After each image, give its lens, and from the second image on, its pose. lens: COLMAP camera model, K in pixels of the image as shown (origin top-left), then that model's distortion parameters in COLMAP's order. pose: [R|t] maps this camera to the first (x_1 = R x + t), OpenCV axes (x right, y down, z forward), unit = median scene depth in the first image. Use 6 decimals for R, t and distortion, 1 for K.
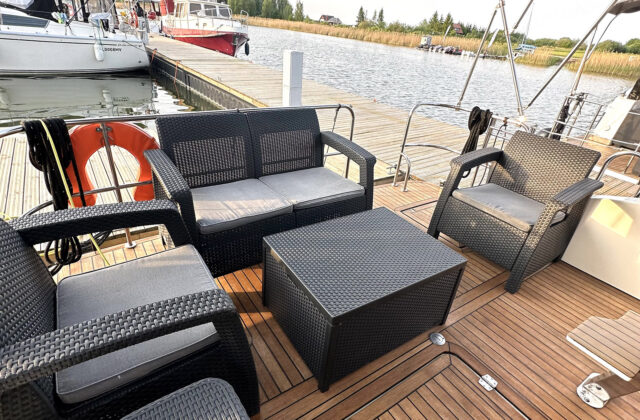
lens RADIAL K [[336.1, 0, 320.1], [0, 336.1, 210.2], [0, 0, 1]] dist [0.004207, 0.000496]
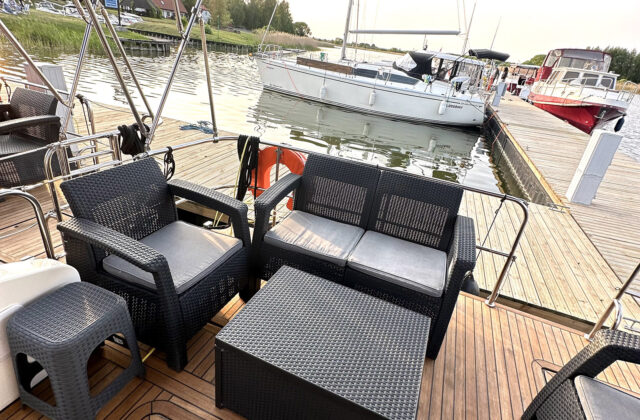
lens RADIAL K [[345.4, 0, 321.2], [0, 345.4, 207.0], [0, 0, 1]] dist [-0.000079, 0.000569]
pose [[0.569199, 0.333288, -0.751620, 0.121670], [-0.454727, 0.889229, 0.049944, -0.035528], [0.685008, 0.313354, 0.657703, 0.043844]]
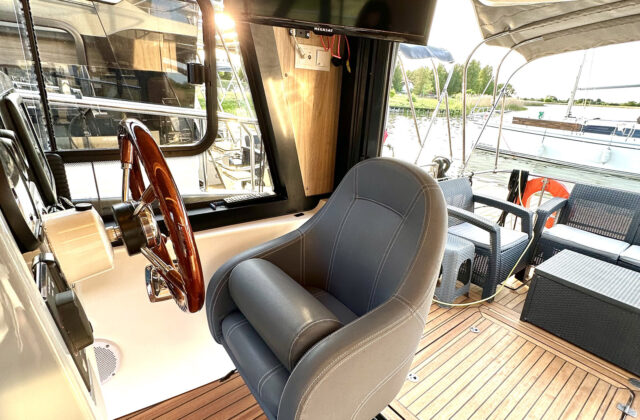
lens RADIAL K [[346.6, 0, 318.3], [0, 346.6, 209.0], [0, 0, 1]] dist [0.005036, 0.001211]
pose [[0.084996, 0.235261, -0.968209, 0.227741], [-0.512256, 0.843786, 0.160059, 0.044766], [0.854617, 0.482366, 0.192232, -0.078644]]
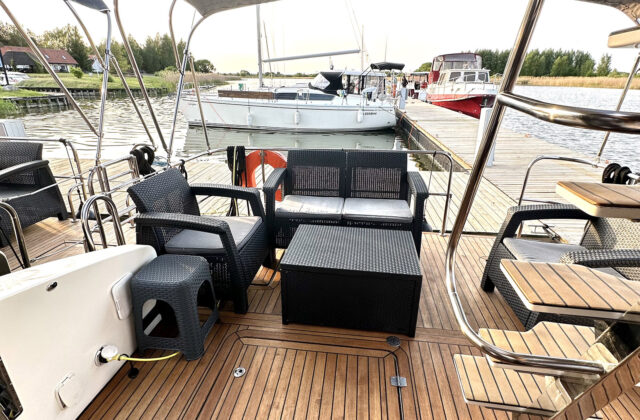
lens RADIAL K [[345.2, 0, 322.9], [0, 345.2, 207.4], [0, 0, 1]] dist [0.000632, -0.000461]
pose [[0.752885, 0.147696, -0.641366, 0.153106], [-0.258124, 0.962684, -0.081316, 0.018176], [0.605422, 0.226773, 0.762914, -0.024963]]
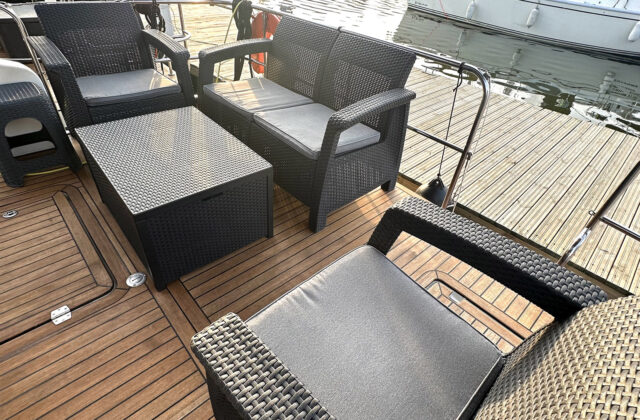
lens RADIAL K [[346.6, 0, 318.3], [0, 346.6, 209.0], [0, 0, 1]] dist [0.005036, 0.001211]
pose [[0.147838, 0.539980, -0.828592, 0.188650], [-0.530991, 0.750146, 0.394119, -0.061881], [0.834382, 0.381709, 0.397624, 0.173974]]
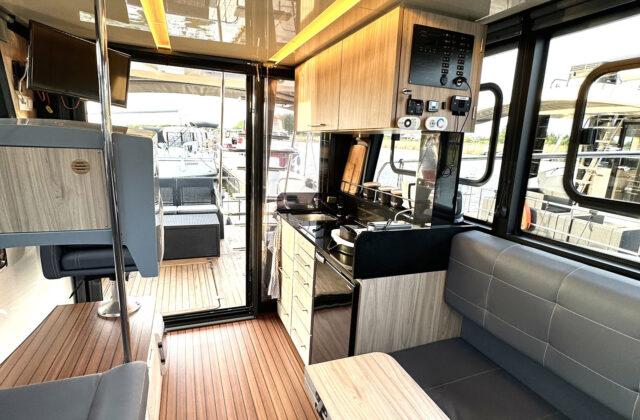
lens RADIAL K [[346.6, 0, 318.3], [0, 346.6, 209.0], [0, 0, 1]] dist [0.005036, 0.001211]
pose [[0.970411, 0.001465, -0.241454, 0.309492], [-0.076001, 0.951008, -0.299680, 0.133278], [0.229185, 0.309163, 0.922980, -0.224970]]
